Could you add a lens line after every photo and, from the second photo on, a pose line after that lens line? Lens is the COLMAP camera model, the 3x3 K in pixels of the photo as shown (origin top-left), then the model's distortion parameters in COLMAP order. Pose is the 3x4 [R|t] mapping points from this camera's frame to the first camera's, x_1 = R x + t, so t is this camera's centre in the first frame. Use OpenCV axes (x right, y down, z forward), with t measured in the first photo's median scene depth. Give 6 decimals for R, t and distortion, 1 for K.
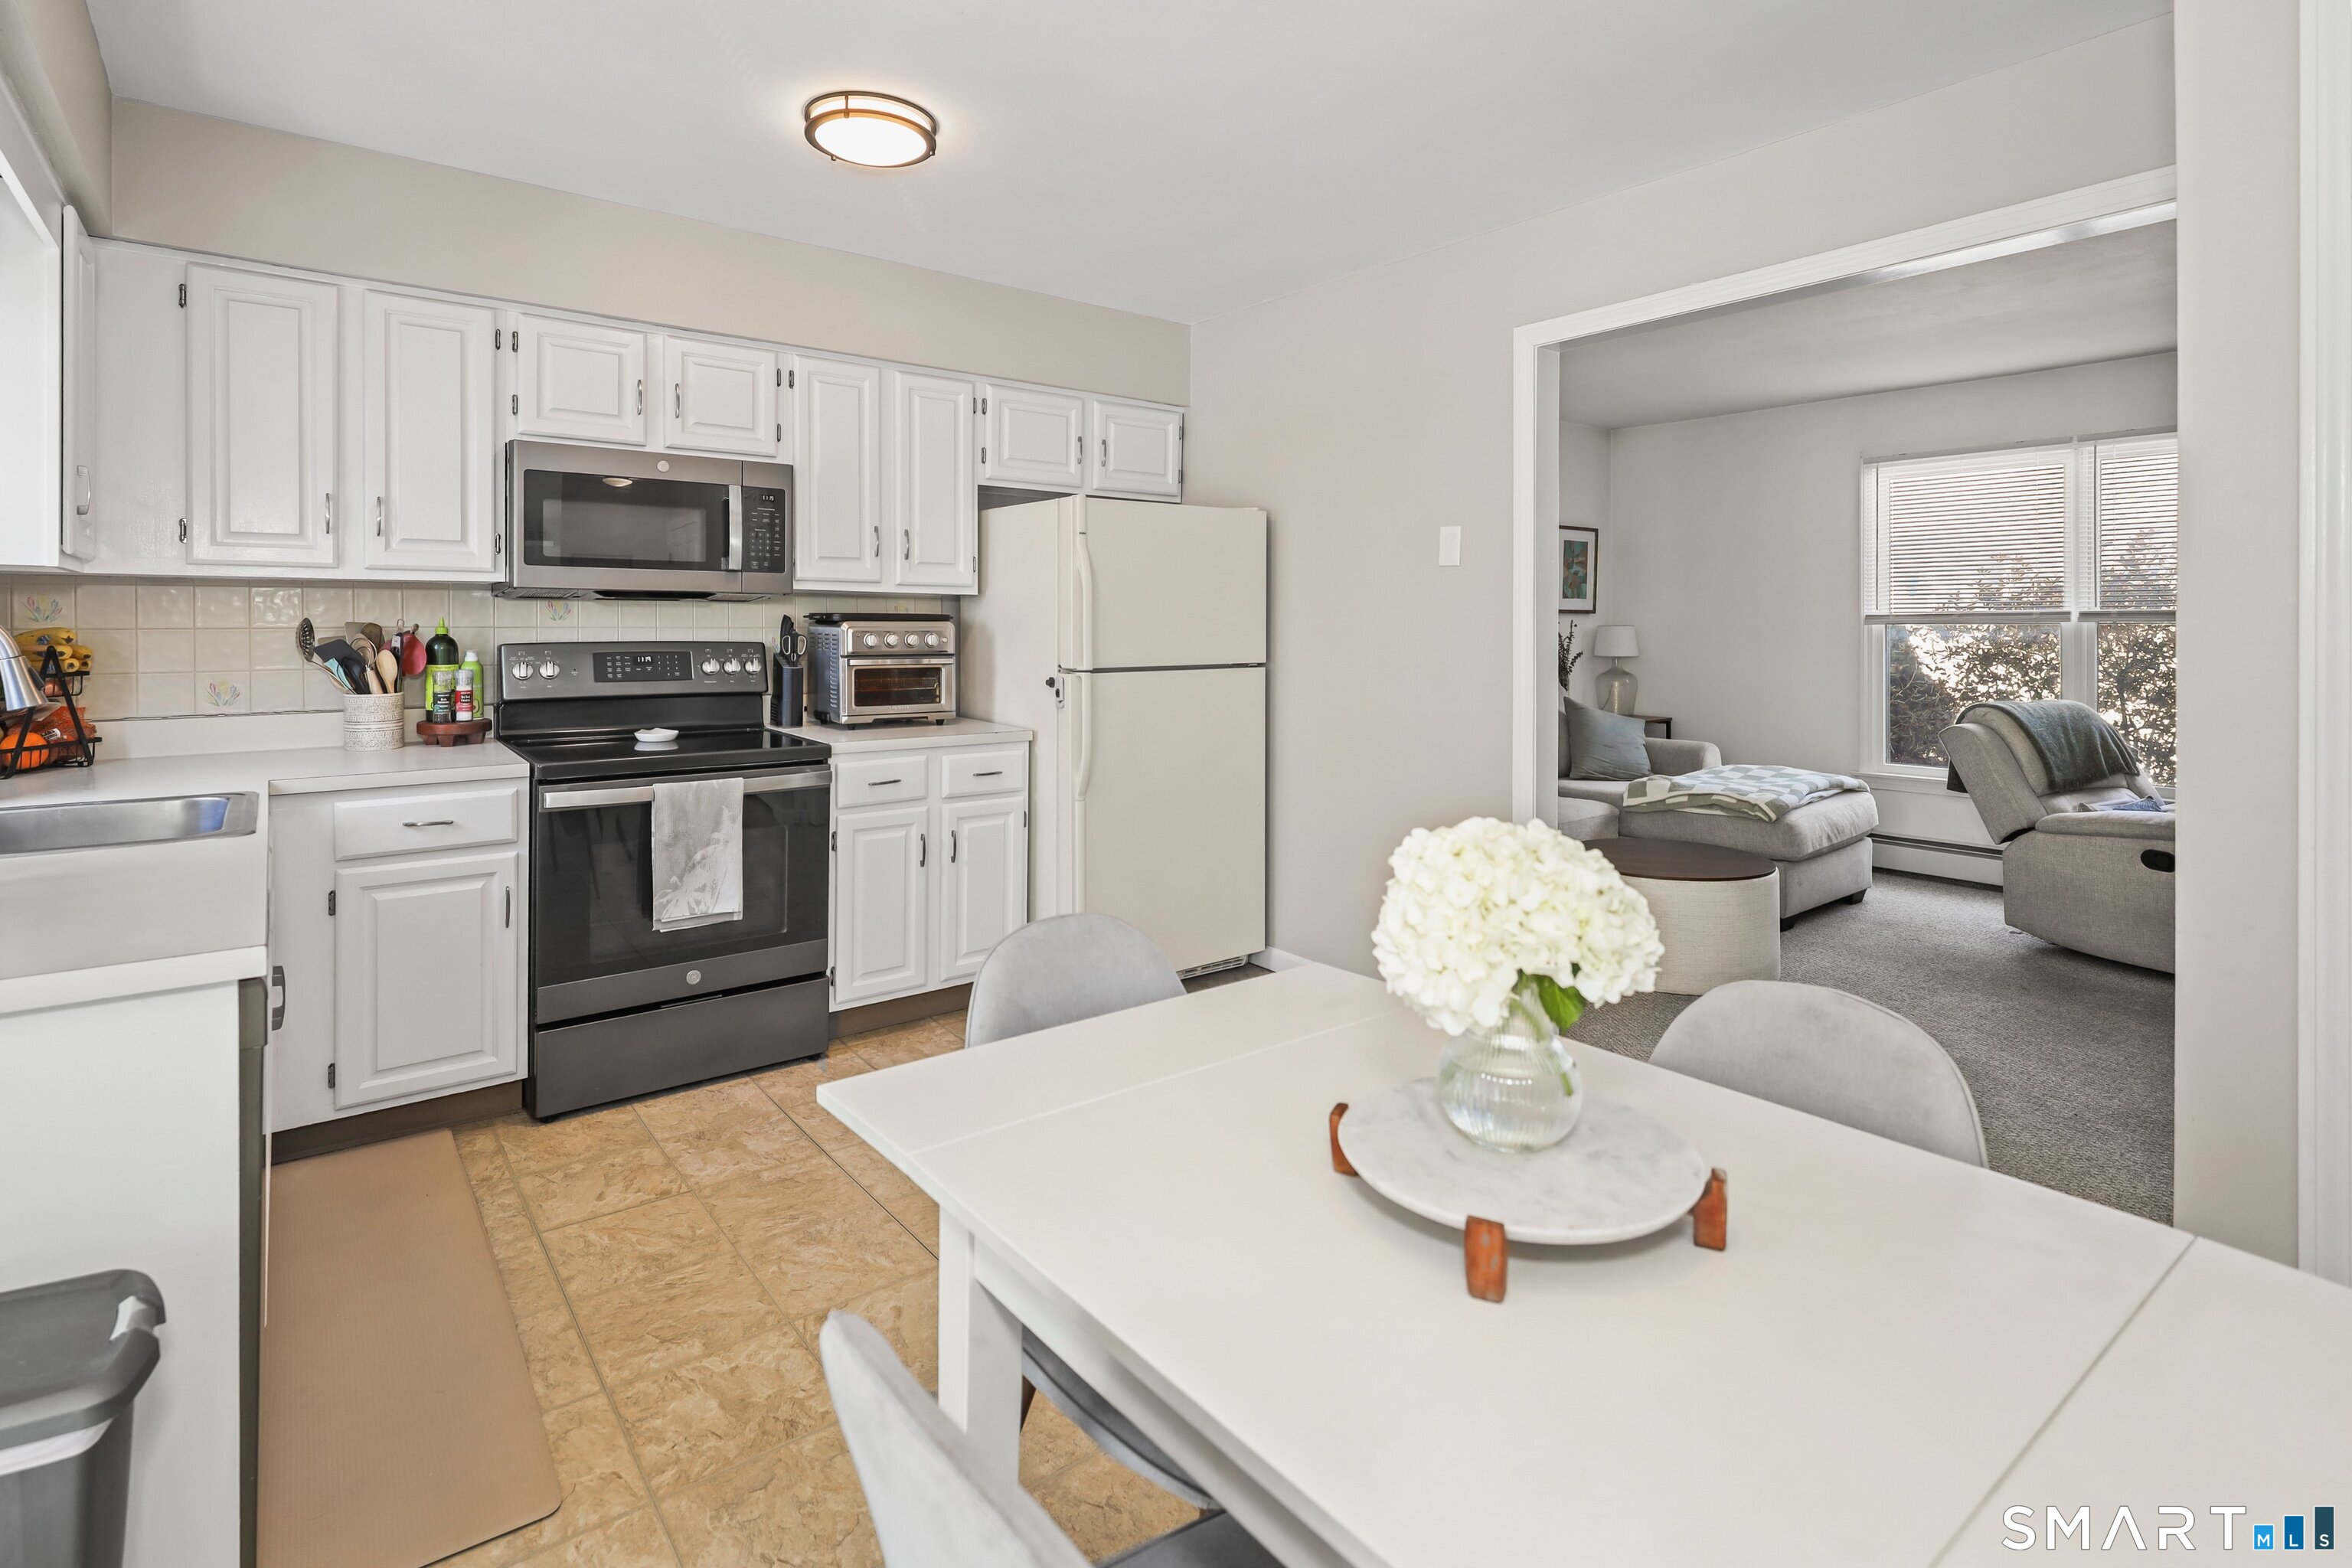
lens RADIAL K [[1102.2, 0, 1149.8], [0, 1102.2, 632.8], [0, 0, 1]] dist [0.000159, 0.000190]
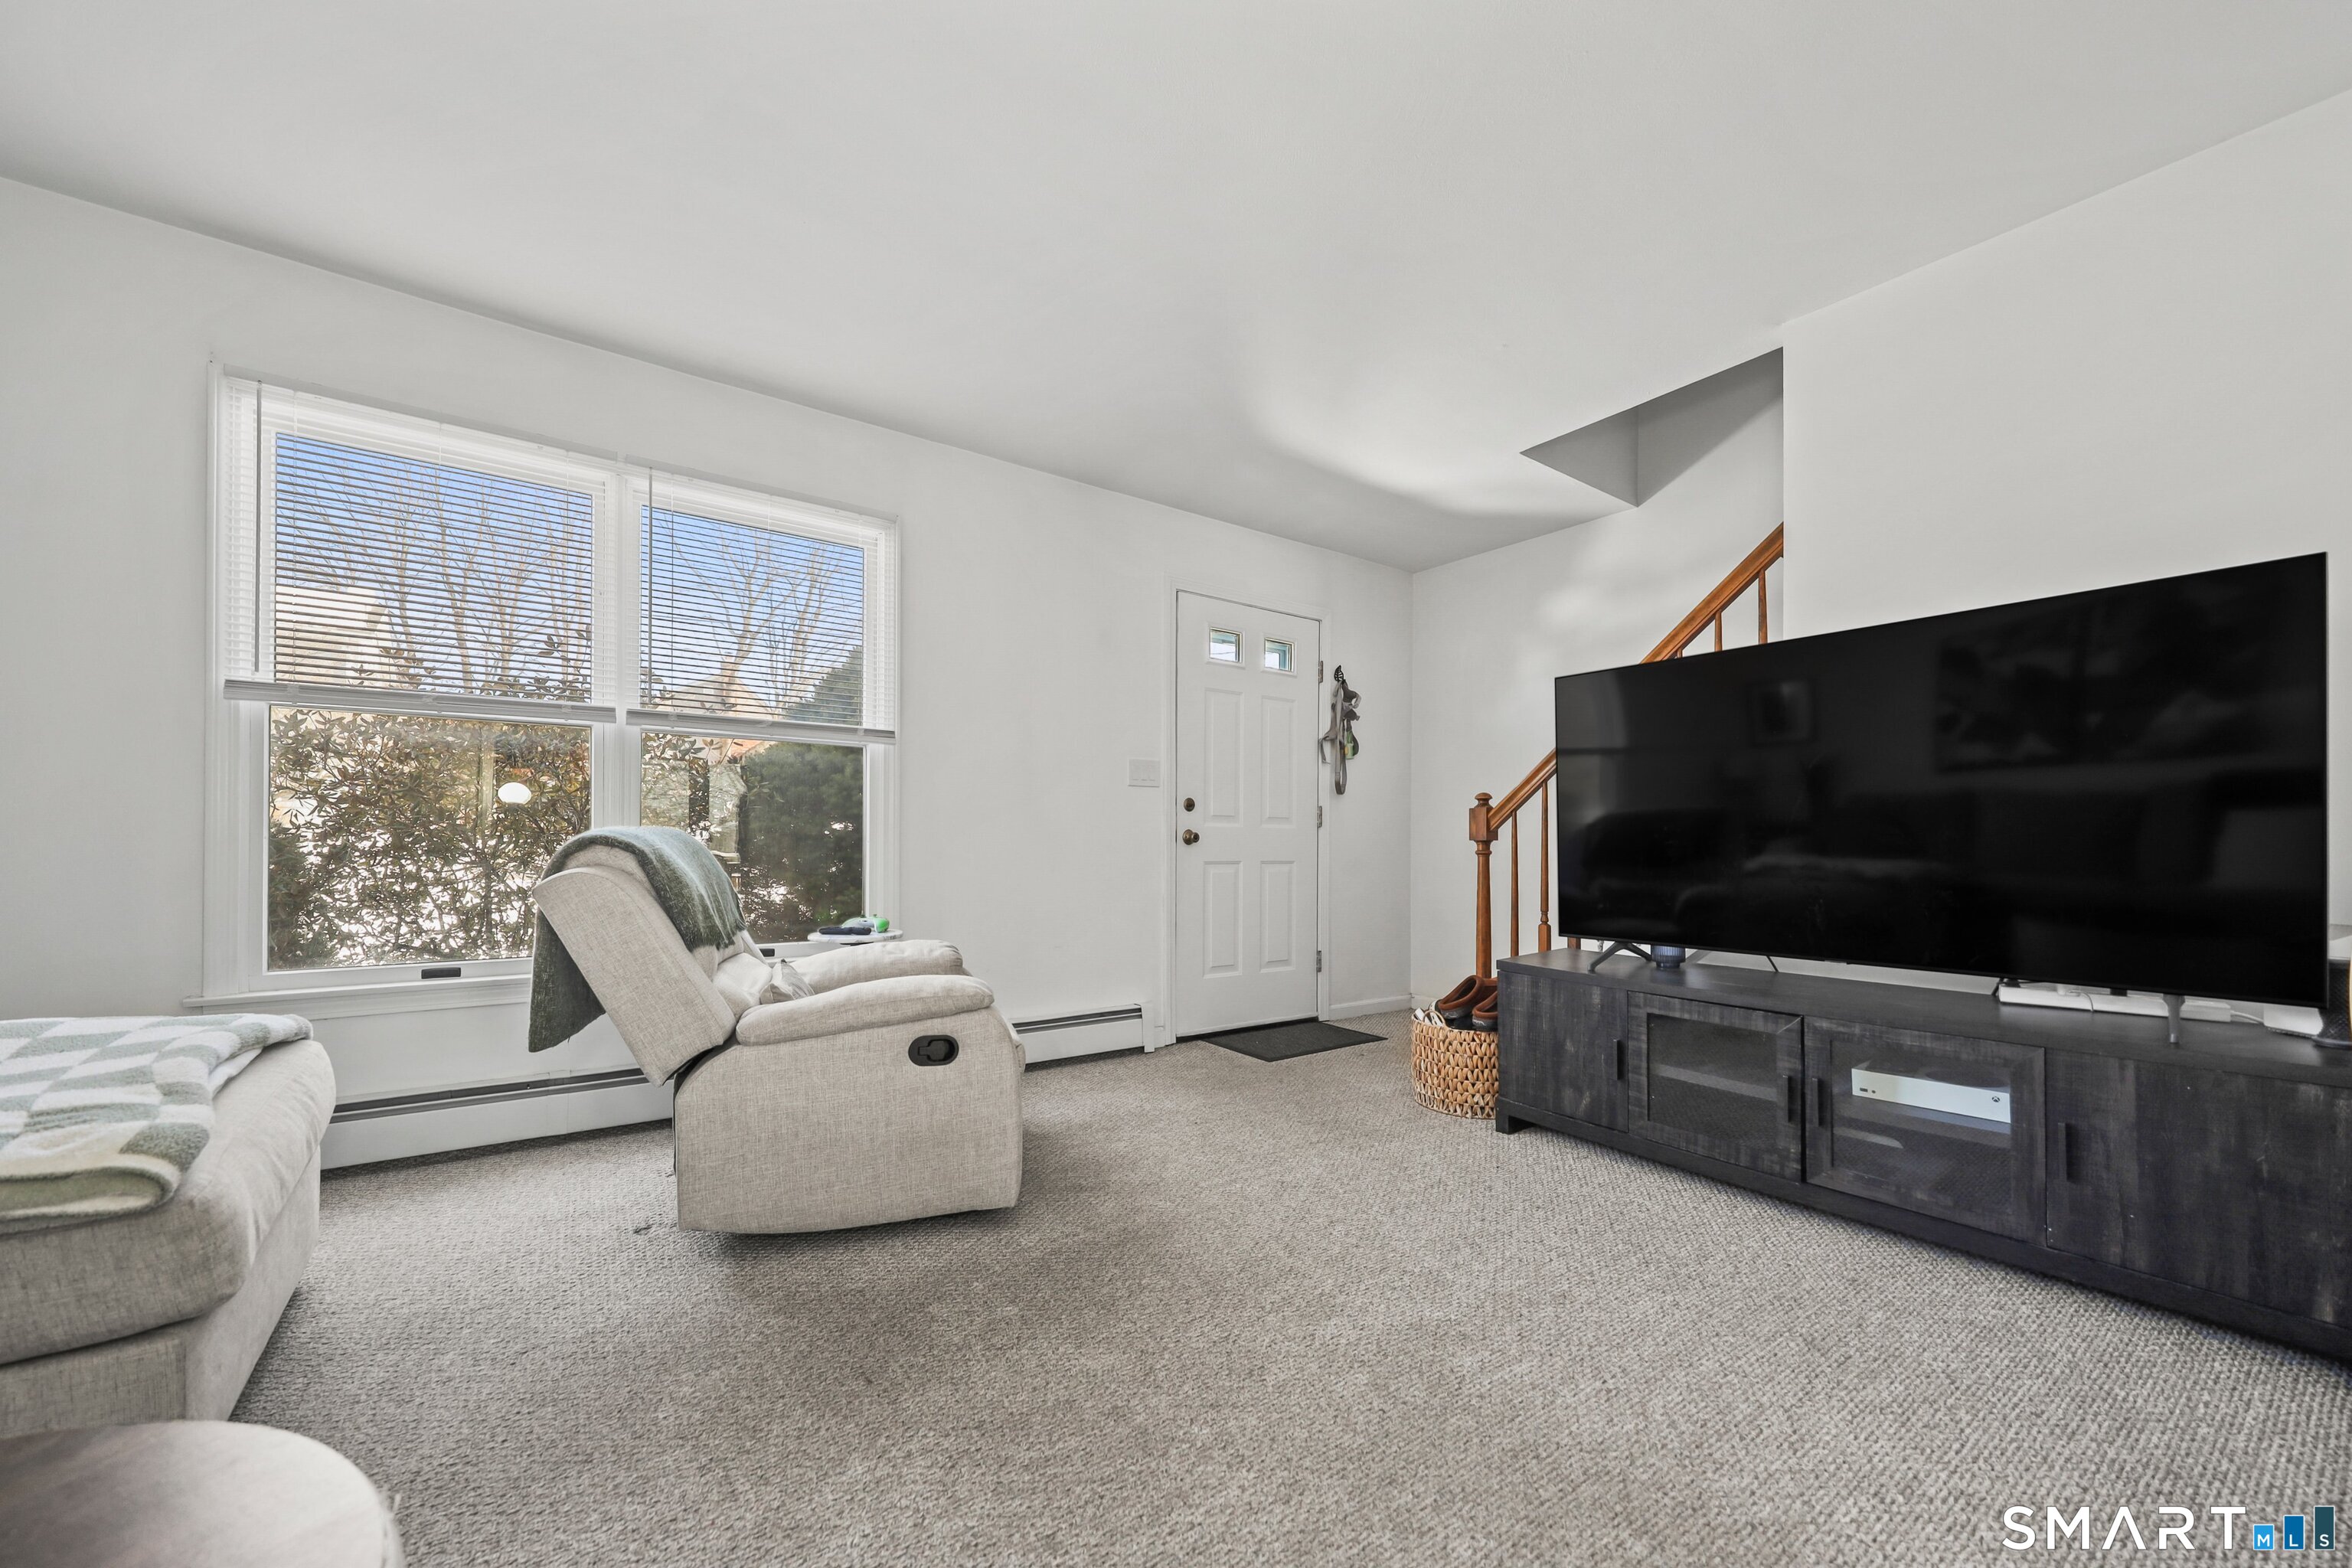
lens RADIAL K [[857.9, 0, 1140.0], [0, 857.9, 837.8], [0, 0, 1]] dist [0.001548, -0.000129]
pose [[0.019944, 0.005342, 0.999787, 0.503736], [-0.006017, 0.999968, -0.005223, 0.101963], [-0.999783, -0.005912, 0.019976, 1.077440]]
